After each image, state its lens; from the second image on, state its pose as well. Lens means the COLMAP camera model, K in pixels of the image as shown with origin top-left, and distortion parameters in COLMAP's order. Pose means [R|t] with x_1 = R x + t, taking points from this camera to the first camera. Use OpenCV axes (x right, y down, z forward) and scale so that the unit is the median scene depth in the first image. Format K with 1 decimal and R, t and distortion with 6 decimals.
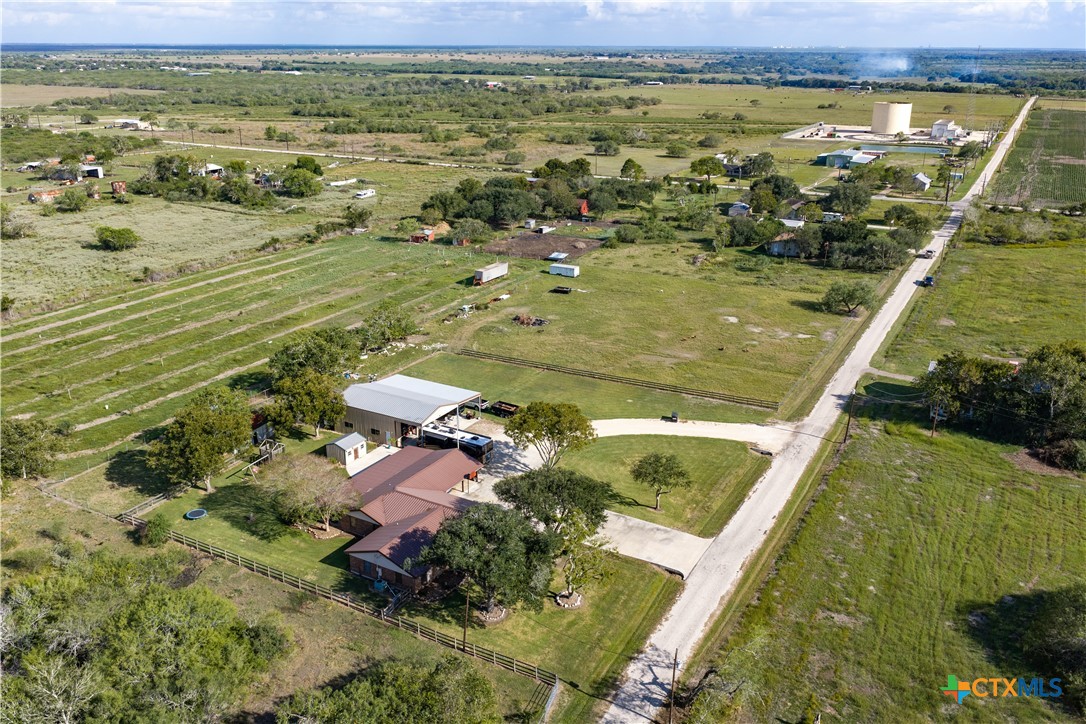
lens RADIAL K [[907.1, 0, 543.0], [0, 907.1, 362.0], [0, 0, 1]] dist [0.013074, -0.010876]
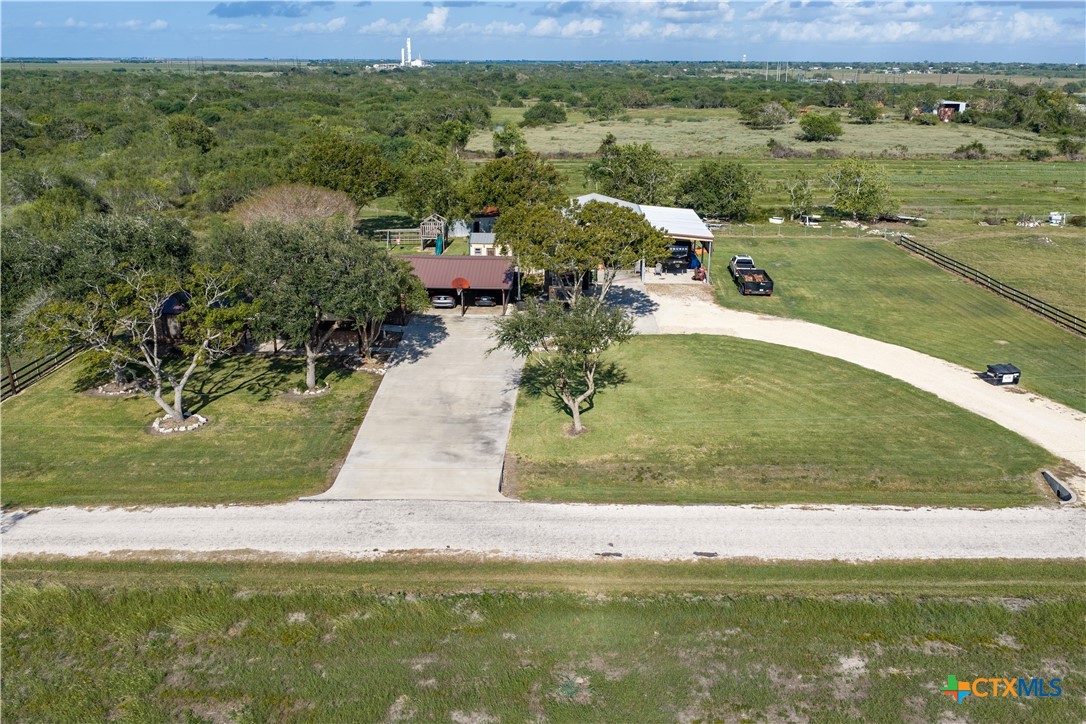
lens RADIAL K [[907.1, 0, 543.0], [0, 907.1, 362.0], [0, 0, 1]] dist [0.013074, -0.010876]
pose [[0.459458, 0.271038, -0.845835, 0.290383], [-0.295543, 0.944690, 0.142176, 0.042934], [0.837587, 0.184657, 0.514149, 0.448345]]
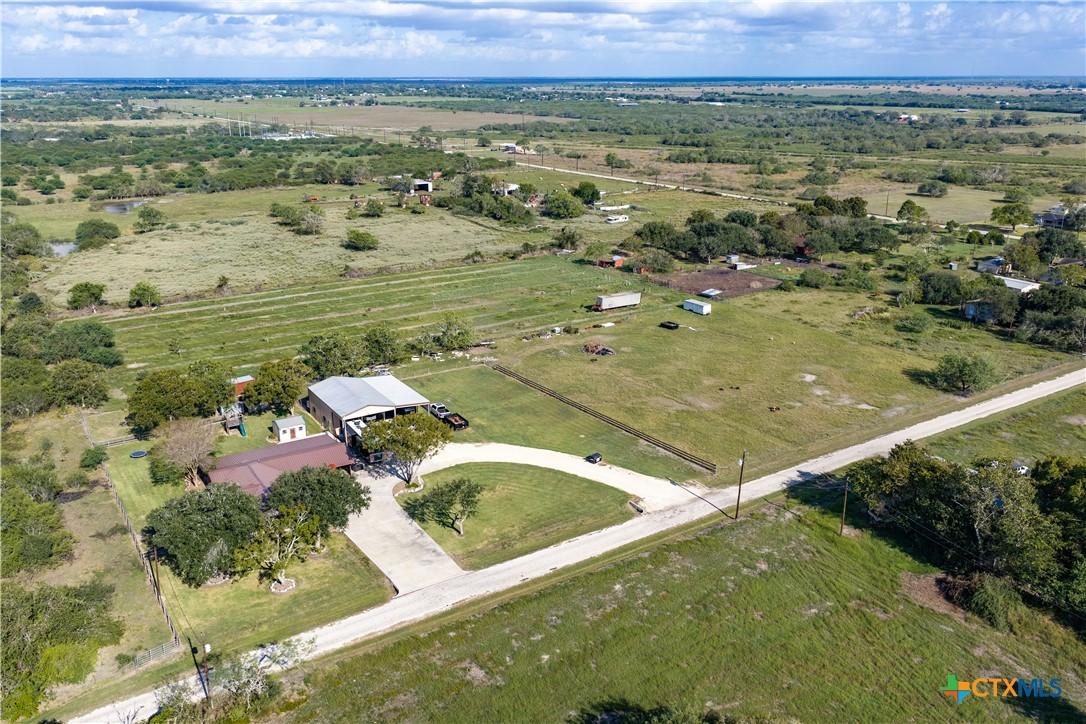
lens RADIAL K [[907.1, 0, 543.0], [0, 907.1, 362.0], [0, 0, 1]] dist [0.013074, -0.010876]
pose [[0.881019, 0.136982, -0.452815, 0.379036], [-0.151227, 0.988487, 0.004795, -0.026780], [0.448259, 0.064254, 0.891592, 0.079663]]
